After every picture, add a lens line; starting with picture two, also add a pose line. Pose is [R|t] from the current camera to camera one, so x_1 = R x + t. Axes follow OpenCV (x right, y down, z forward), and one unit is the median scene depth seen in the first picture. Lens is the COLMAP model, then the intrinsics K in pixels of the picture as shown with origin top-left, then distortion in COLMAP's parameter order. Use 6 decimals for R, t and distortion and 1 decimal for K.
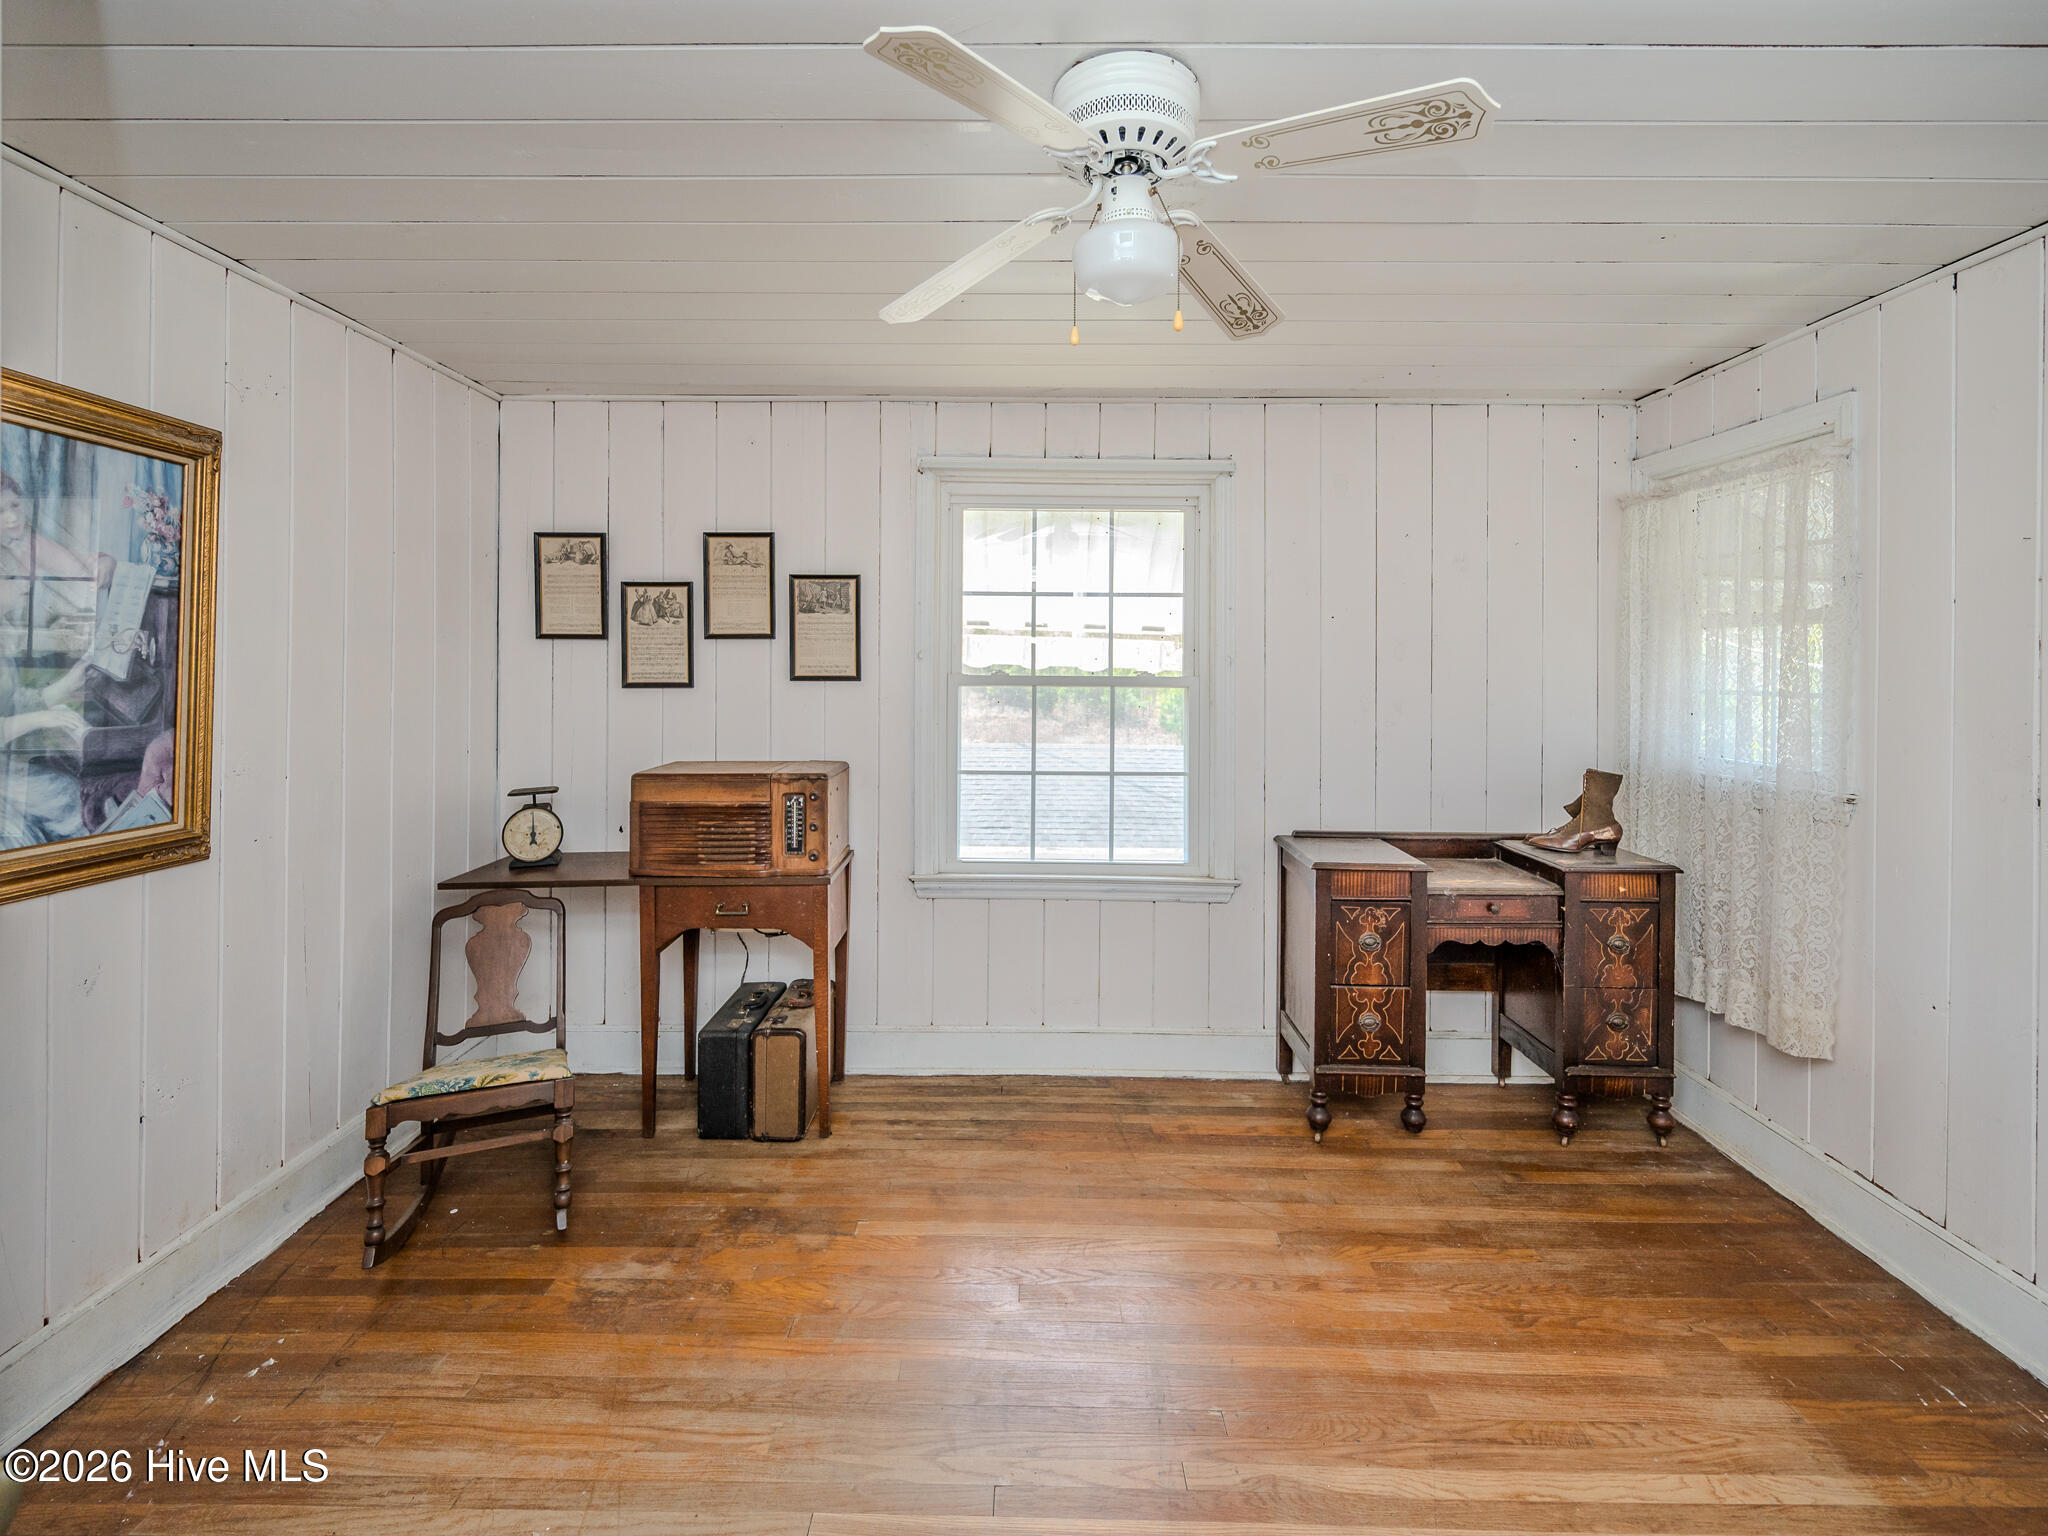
lens RADIAL K [[937.4, 0, 1023.3], [0, 937.4, 665.4], [0, 0, 1]] dist [-0.001890, -0.000168]
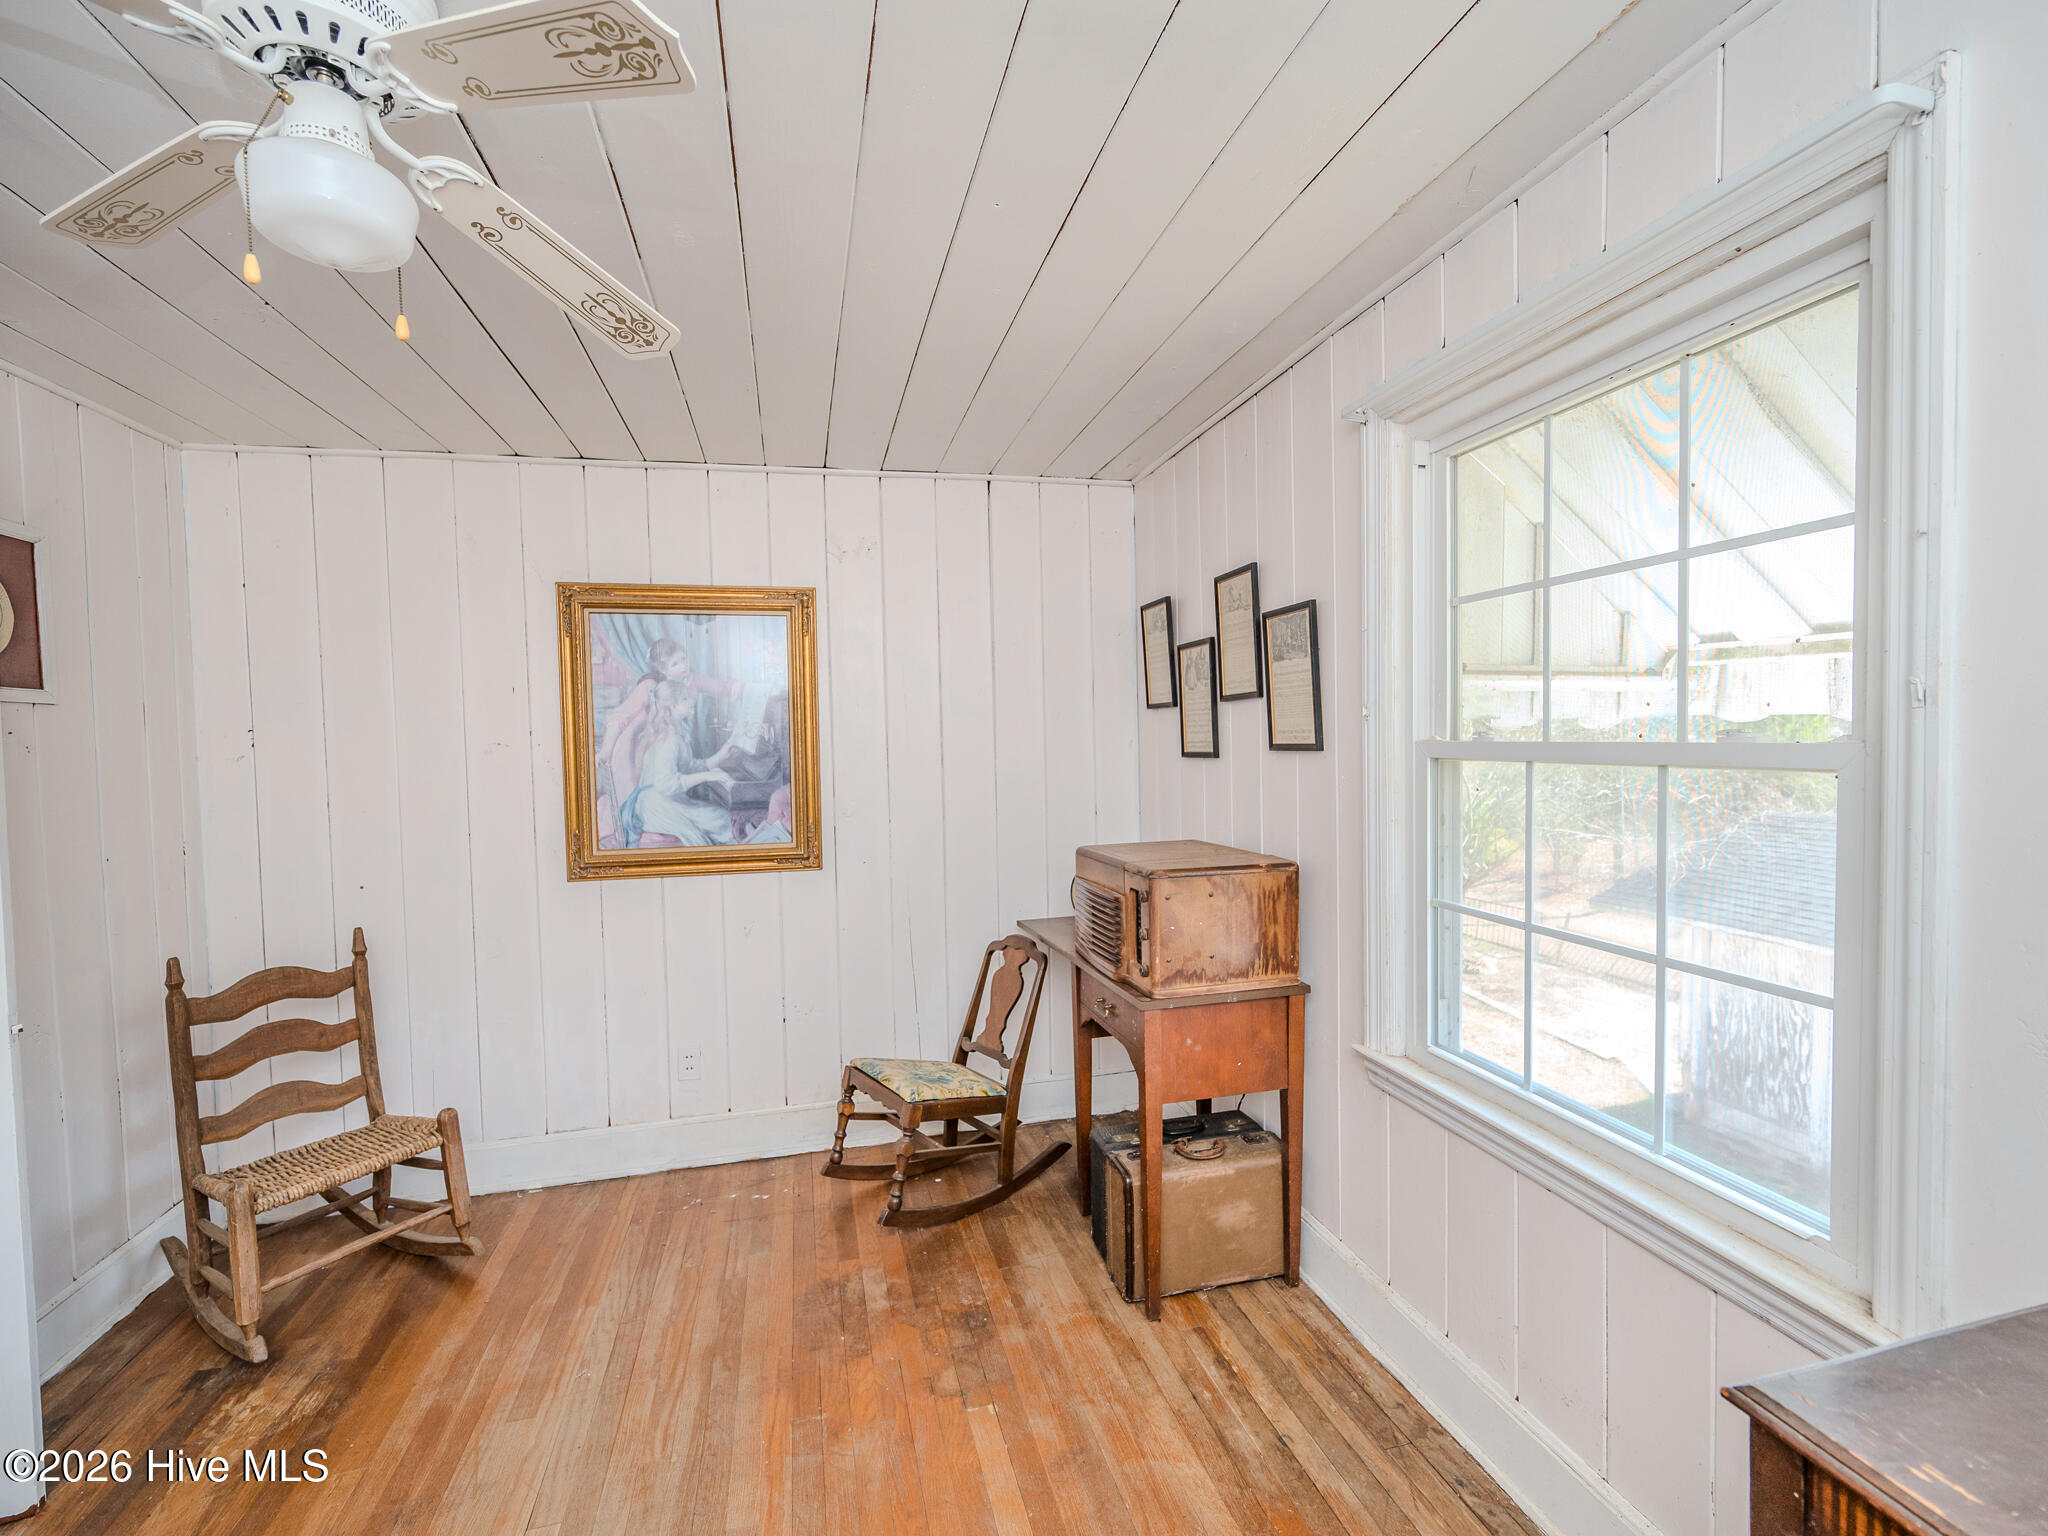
lens RADIAL K [[916.9, 0, 997.5], [0, 916.9, 773.0], [0, 0, 1]] dist [-0.003778, -0.000301]
pose [[0.261142, 0.026671, -0.964932, 0.603113], [0.026711, 0.999036, 0.034842, 0.003495], [0.964931, -0.034873, 0.260178, 0.821216]]
